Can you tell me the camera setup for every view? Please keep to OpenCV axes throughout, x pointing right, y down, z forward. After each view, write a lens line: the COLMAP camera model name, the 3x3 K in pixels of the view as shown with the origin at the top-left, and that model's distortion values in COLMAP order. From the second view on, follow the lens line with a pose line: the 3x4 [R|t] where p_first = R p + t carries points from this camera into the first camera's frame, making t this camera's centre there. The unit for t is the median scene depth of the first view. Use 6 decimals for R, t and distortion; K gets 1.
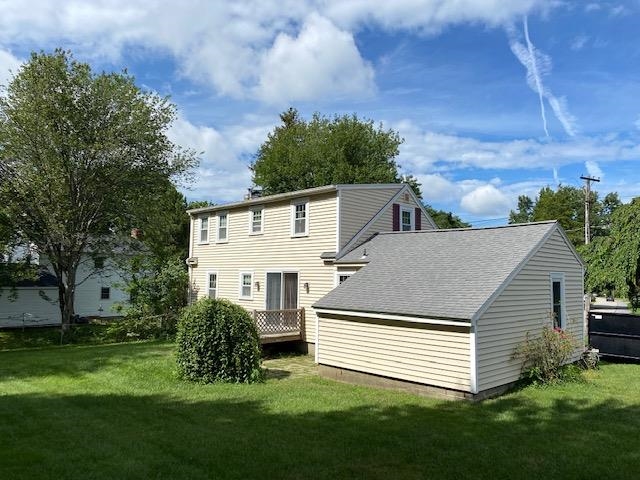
lens RADIAL K [[491.8, 0, 320.0], [0, 491.8, 239.2], [0, 0, 1]] dist [0.022062, -0.005920]
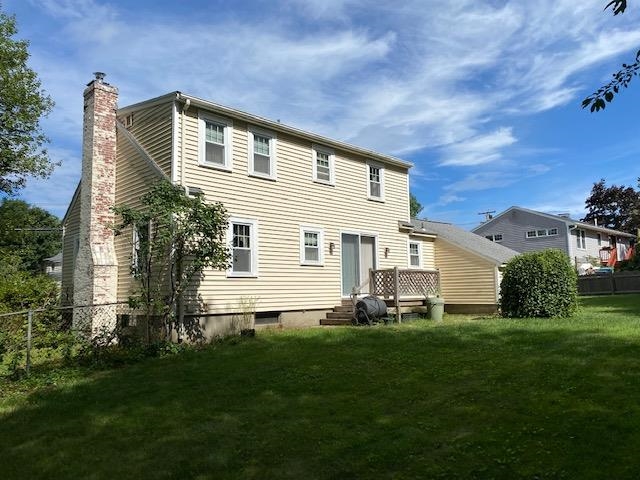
lens RADIAL K [[491.8, 0, 319.9], [0, 491.8, 241.0], [0, 0, 1]] dist [0.022062, -0.005920]
pose [[-0.022487, 0.084155, 0.996199, -0.973433], [-0.067761, 0.994031, -0.085501, 0.161268], [-0.997448, -0.069426, -0.016650, 1.087156]]
